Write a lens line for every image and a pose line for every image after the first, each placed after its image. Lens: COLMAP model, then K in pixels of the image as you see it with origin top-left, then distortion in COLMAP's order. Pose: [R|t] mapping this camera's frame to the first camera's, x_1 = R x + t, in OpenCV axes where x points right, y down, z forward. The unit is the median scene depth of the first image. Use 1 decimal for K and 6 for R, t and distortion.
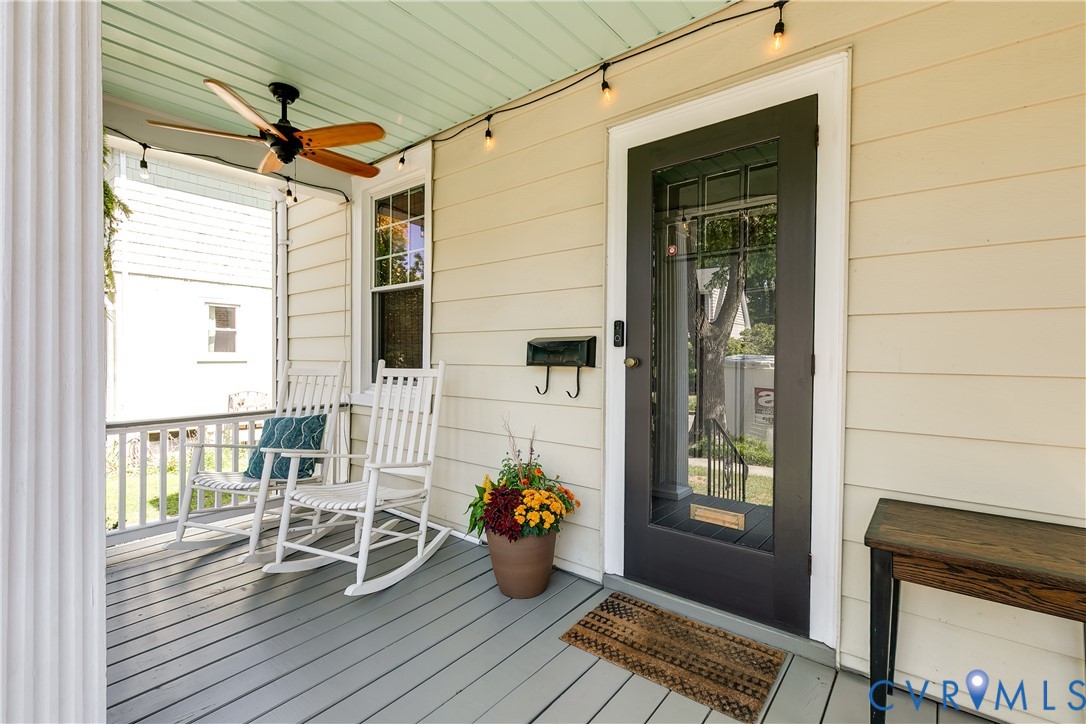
lens RADIAL K [[494.5, 0, 541.6], [0, 494.5, 363.4], [0, 0, 1]] dist [0.005286, 0.000291]
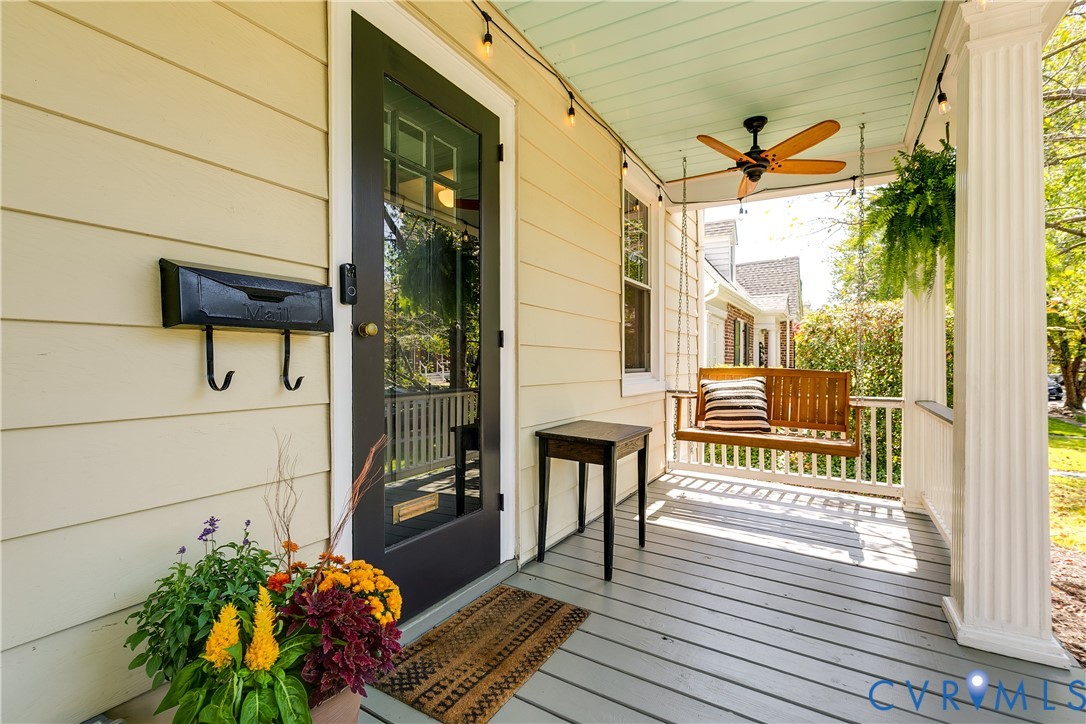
lens RADIAL K [[494.5, 0, 577.6], [0, 494.5, 362.8], [0, 0, 1]] dist [0.005286, 0.000291]
pose [[-0.192057, -0.016005, 0.981253, -0.539576], [0.013603, 0.999728, 0.018969, 0.033828], [-0.981290, 0.016991, -0.191787, 0.826064]]
